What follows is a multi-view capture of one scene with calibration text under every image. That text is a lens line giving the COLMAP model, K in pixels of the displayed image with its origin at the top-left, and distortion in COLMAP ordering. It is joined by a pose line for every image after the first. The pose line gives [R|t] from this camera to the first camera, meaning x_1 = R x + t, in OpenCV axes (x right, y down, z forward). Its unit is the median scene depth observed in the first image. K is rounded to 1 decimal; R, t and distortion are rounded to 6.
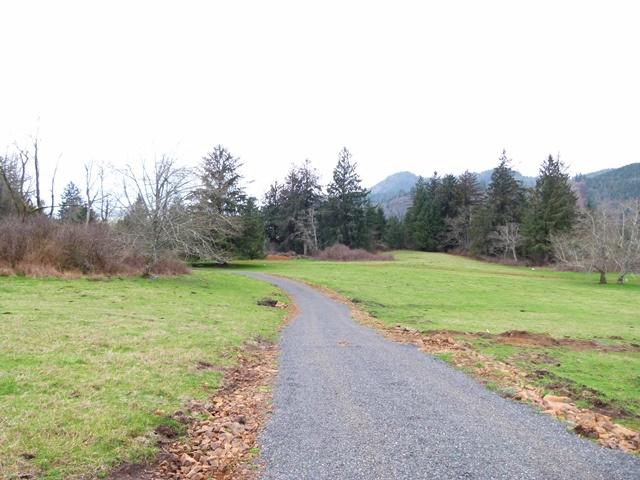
lens RADIAL K [[474.7, 0, 313.5], [0, 474.7, 238.8], [0, 0, 1]] dist [-0.055515, 0.047073]
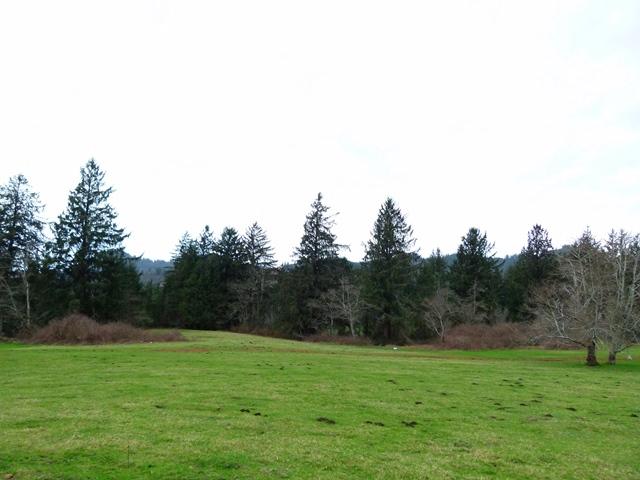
lens RADIAL K [[474.7, 0, 308.6], [0, 474.7, 244.4], [0, 0, 1]] dist [-0.055515, 0.047073]
pose [[0.832951, 0.090098, 0.545963, -0.026607], [0.001491, 0.986286, -0.165038, 0.019779], [-0.553345, 0.138282, 0.821393, 0.341540]]
